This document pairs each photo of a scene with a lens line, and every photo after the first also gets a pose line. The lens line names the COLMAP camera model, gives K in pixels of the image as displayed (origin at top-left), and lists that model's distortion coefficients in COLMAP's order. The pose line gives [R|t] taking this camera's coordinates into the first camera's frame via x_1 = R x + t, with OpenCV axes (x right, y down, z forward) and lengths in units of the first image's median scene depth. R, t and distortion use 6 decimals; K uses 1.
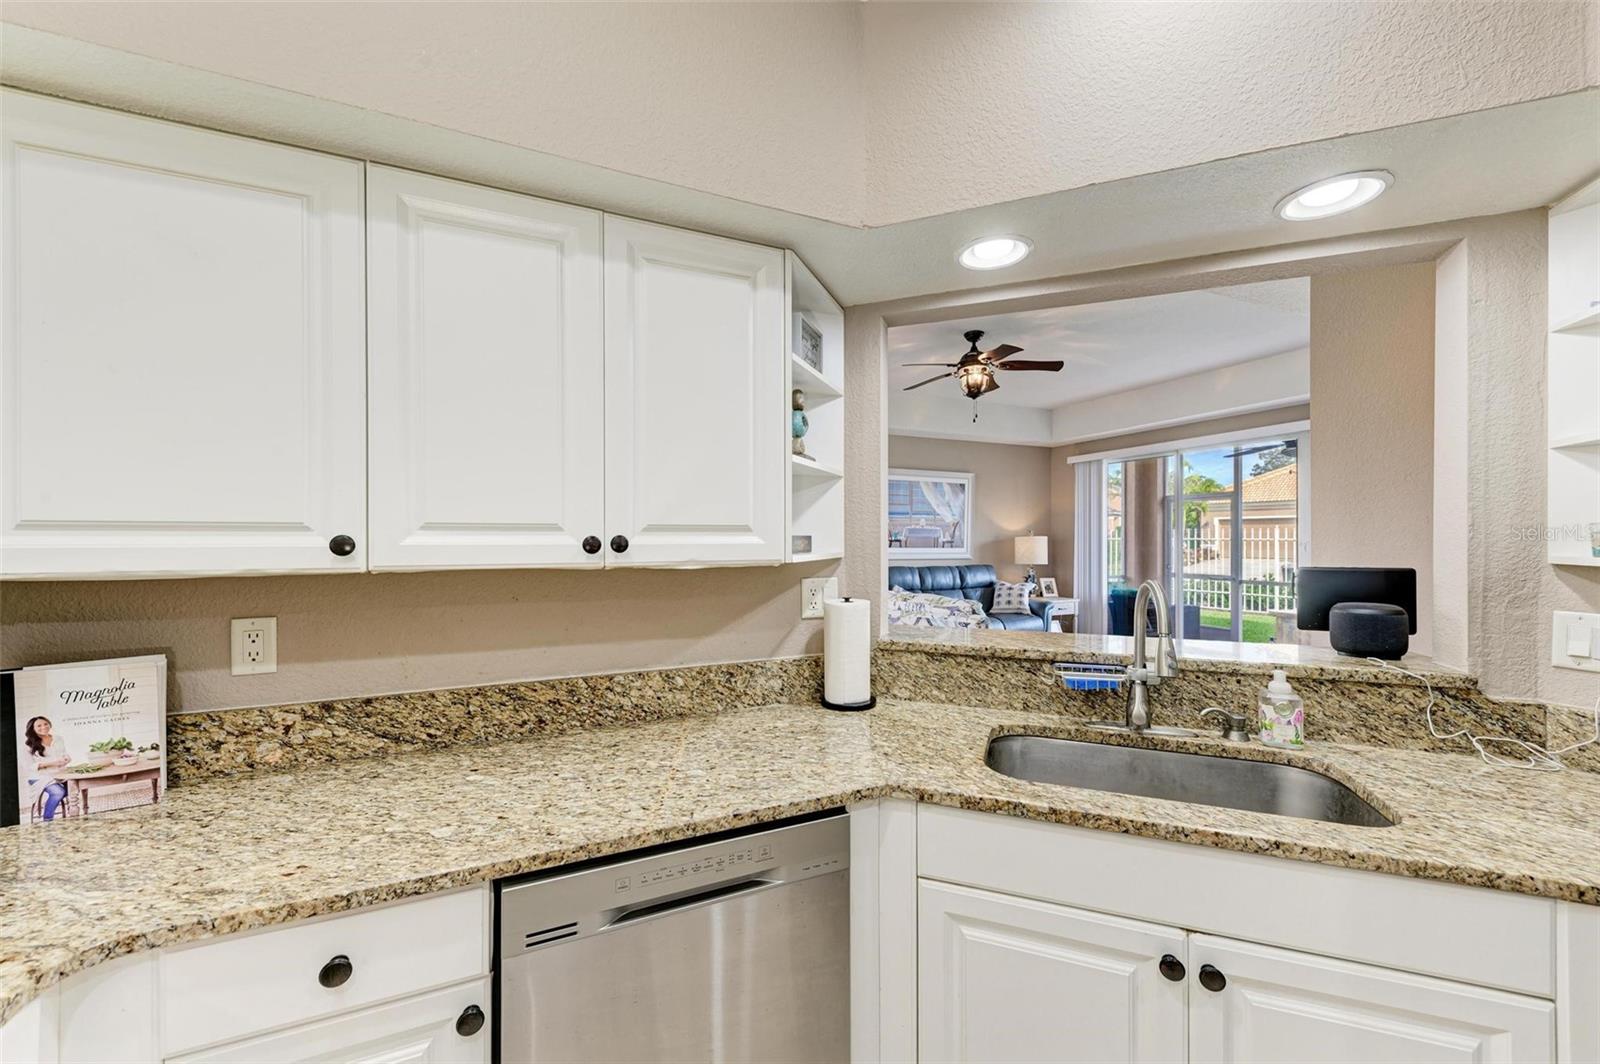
lens RADIAL K [[617.6, 0, 802.5], [0, 617.6, 537.7], [0, 0, 1]] dist [0.030028, -0.010638]
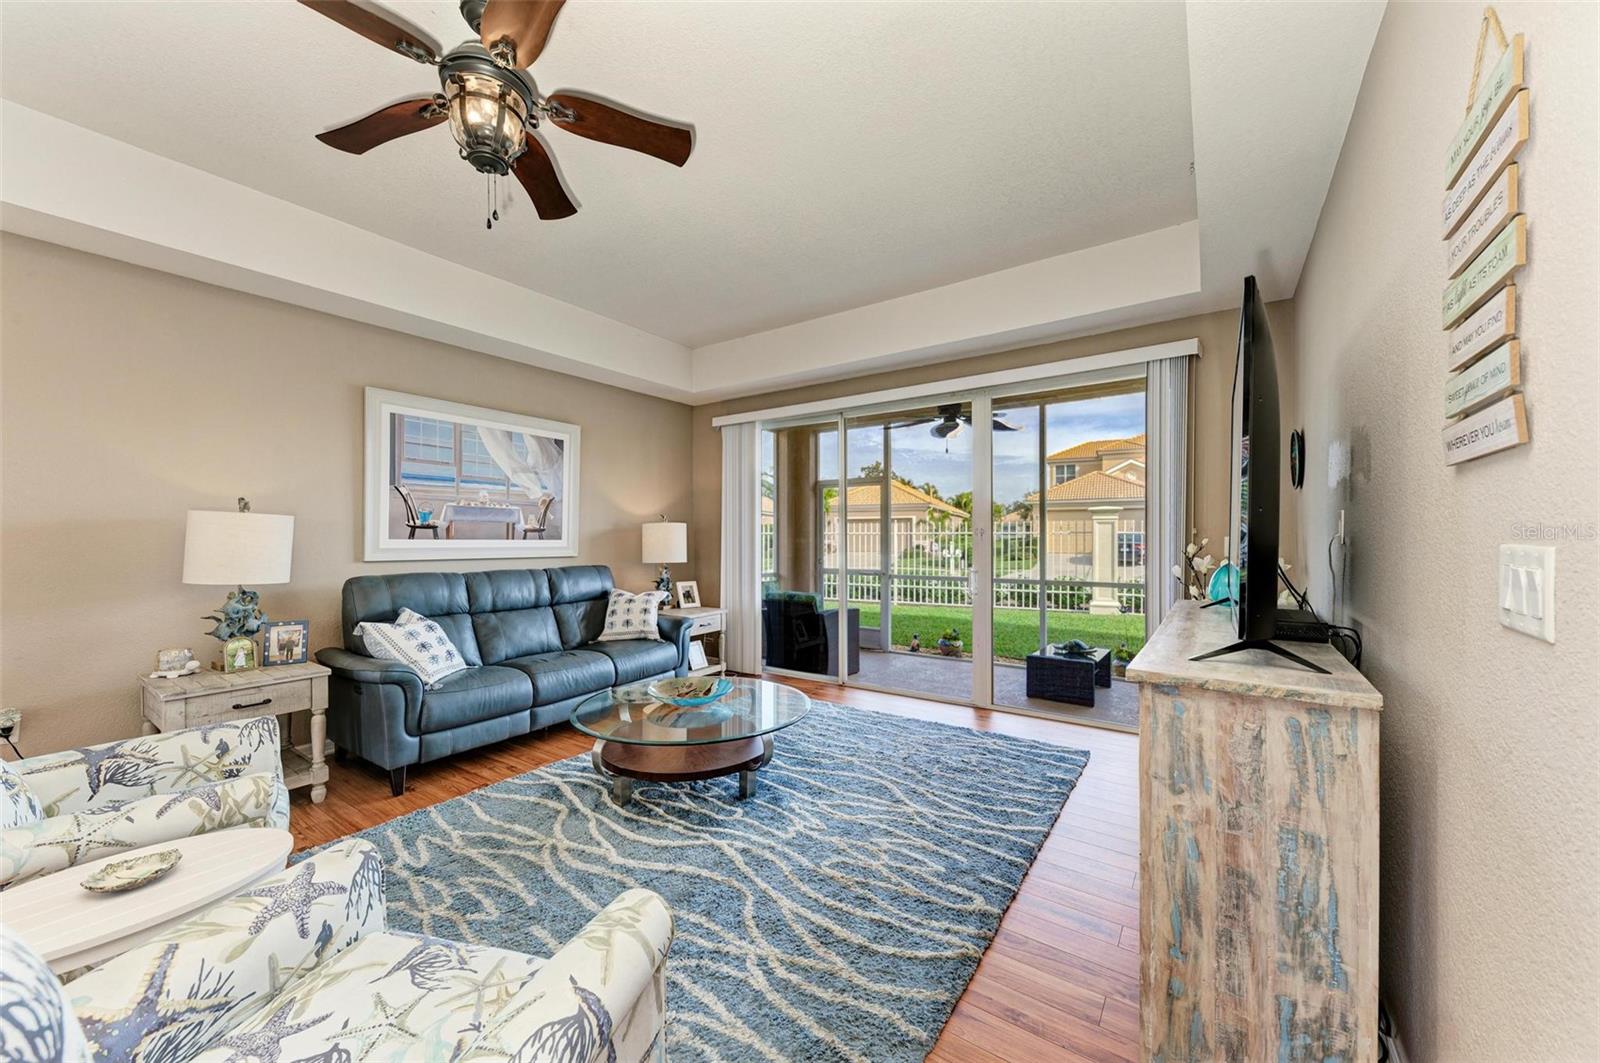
lens RADIAL K [[592.5, 0, 802.8], [0, 592.5, 538.9], [0, 0, 1]] dist [0.010570, -0.000249]
pose [[0.857681, -0.001363, 0.514180, 0.789021], [-0.001198, 0.999988, 0.004649, 0.061900], [-0.514180, -0.004603, 0.857670, 1.716393]]
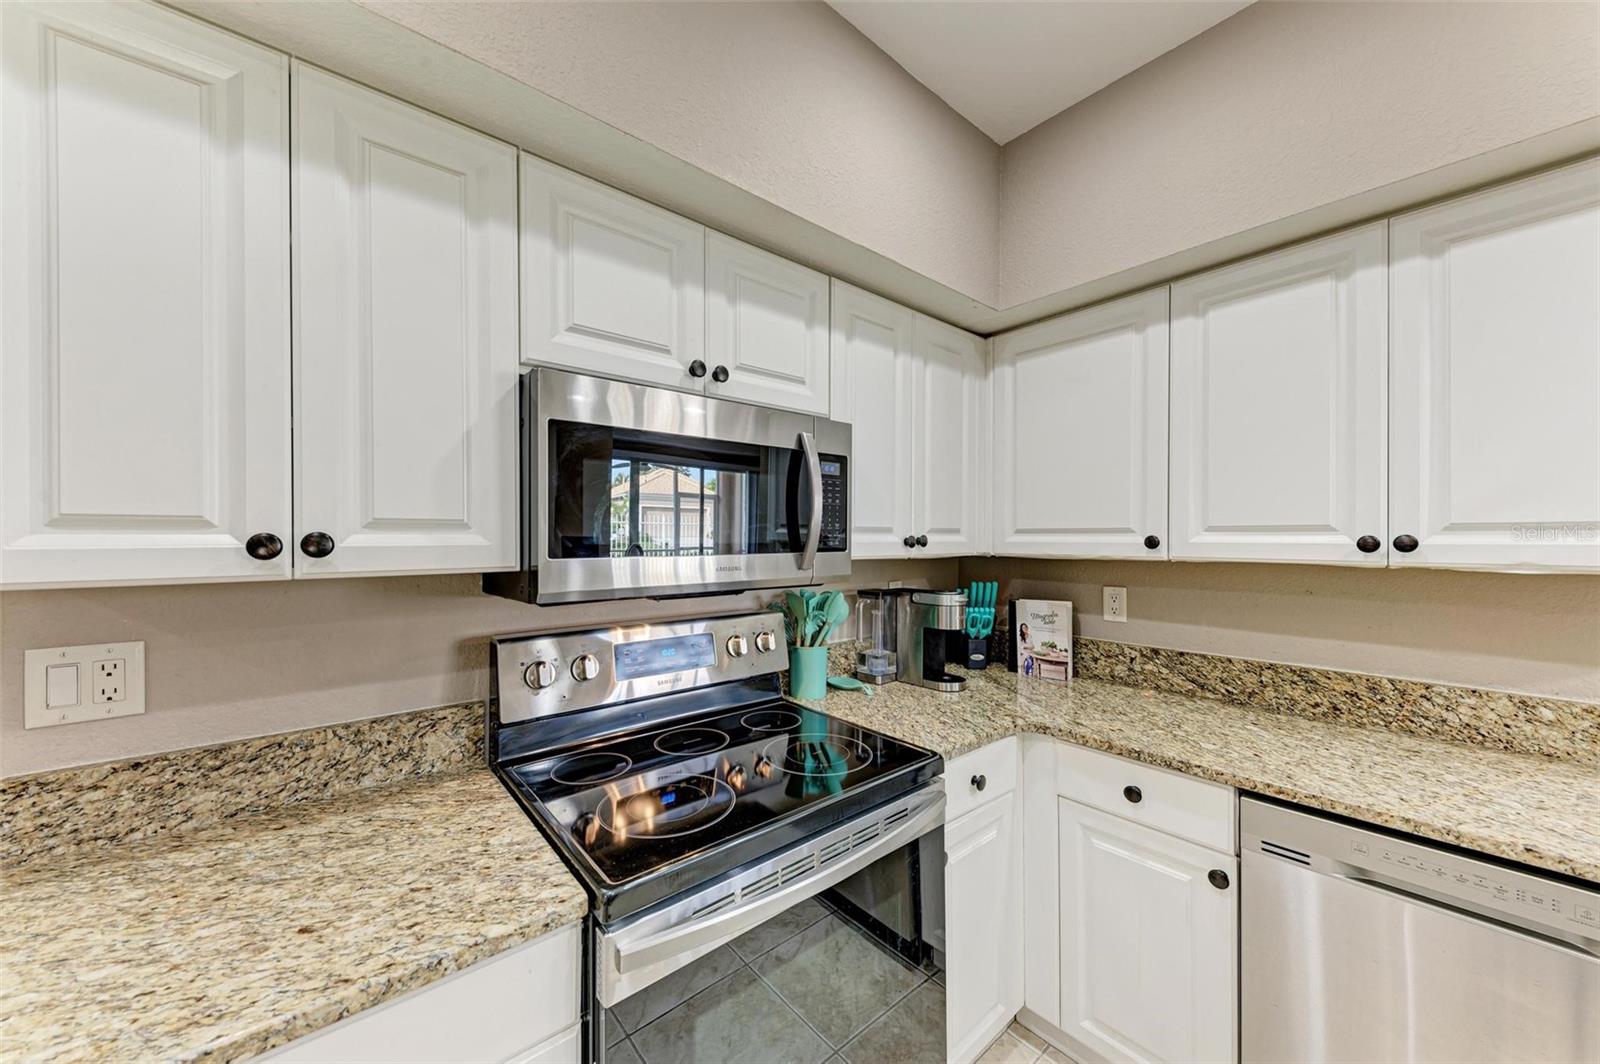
lens RADIAL K [[575.5, 0, 798.9], [0, 575.5, 538.0], [0, 0, 1]] dist [0.017691, -0.005830]
pose [[0.278091, 0.002260, -0.960552, 0.281494], [0.000493, 0.999997, 0.002496, -0.001369], [0.960554, -0.001168, 0.278089, -0.164881]]
